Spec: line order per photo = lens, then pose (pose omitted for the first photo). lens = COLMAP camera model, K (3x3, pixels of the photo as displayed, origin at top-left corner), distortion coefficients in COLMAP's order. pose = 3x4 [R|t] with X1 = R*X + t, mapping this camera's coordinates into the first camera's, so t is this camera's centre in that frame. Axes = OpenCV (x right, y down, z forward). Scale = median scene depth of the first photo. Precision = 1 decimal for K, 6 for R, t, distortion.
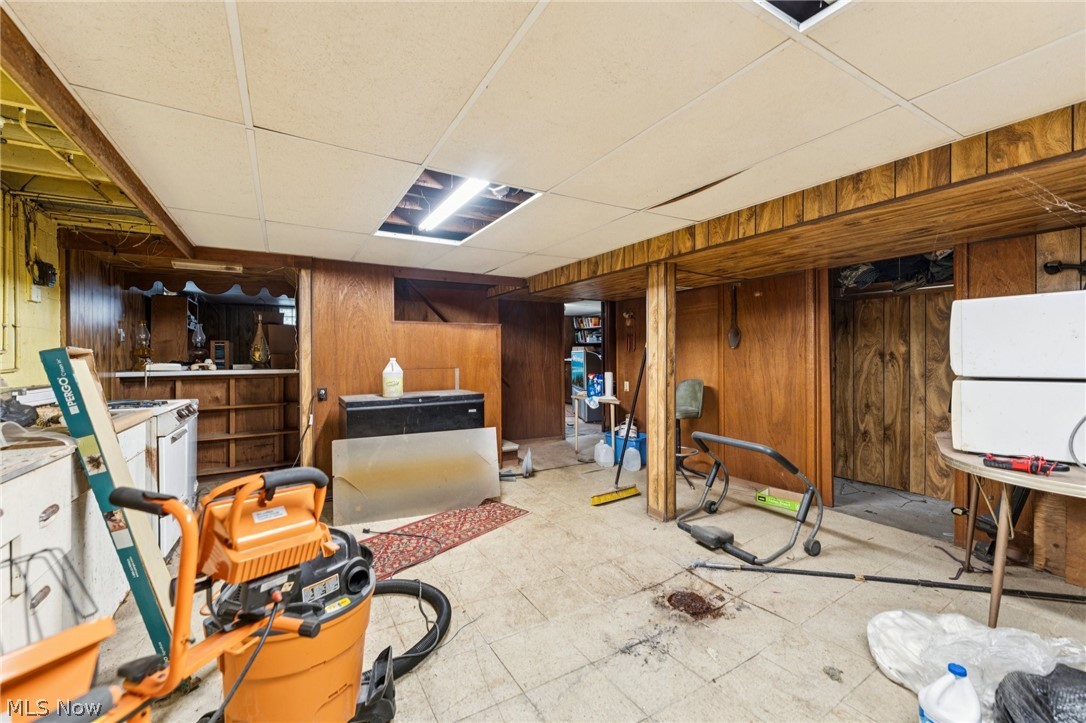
lens RADIAL K [[435.4, 0, 541.7], [0, 435.4, 358.9], [0, 0, 1]] dist [0.000395, -0.000253]
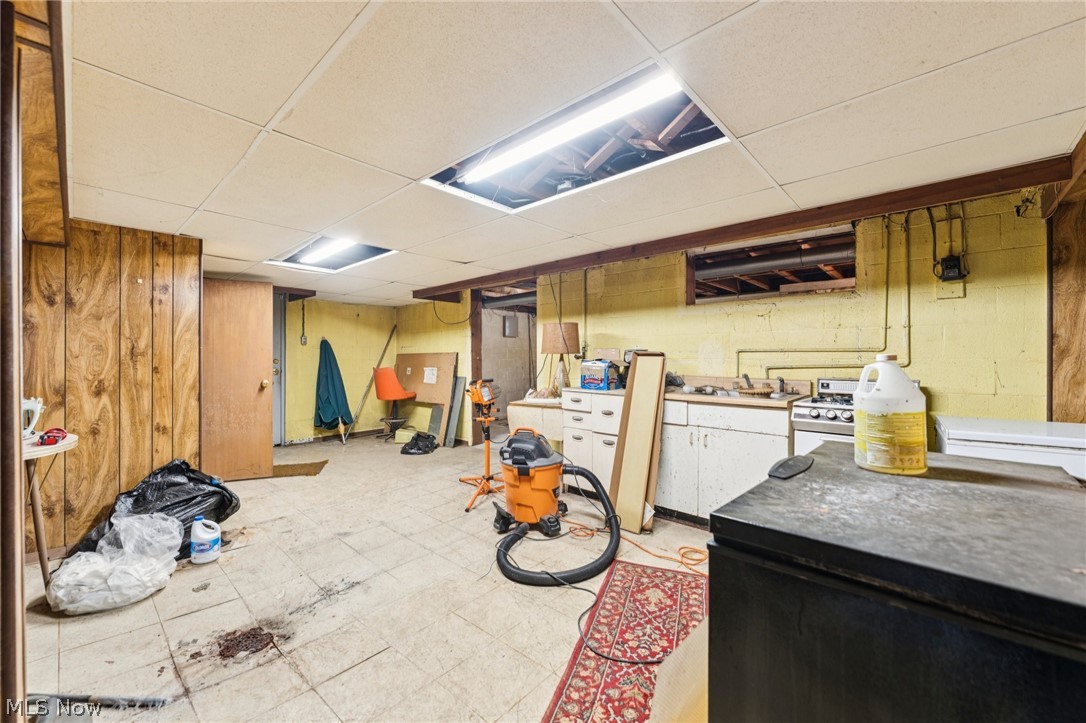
lens RADIAL K [[435.4, 0, 542.8], [0, 435.4, 360.4], [0, 0, 1]] dist [0.000395, -0.000253]
pose [[-0.957222, 0.005125, -0.289309, 0.025756], [0.002843, 0.999961, 0.008307, -0.001710], [0.289341, 0.007129, -0.957200, 1.997893]]
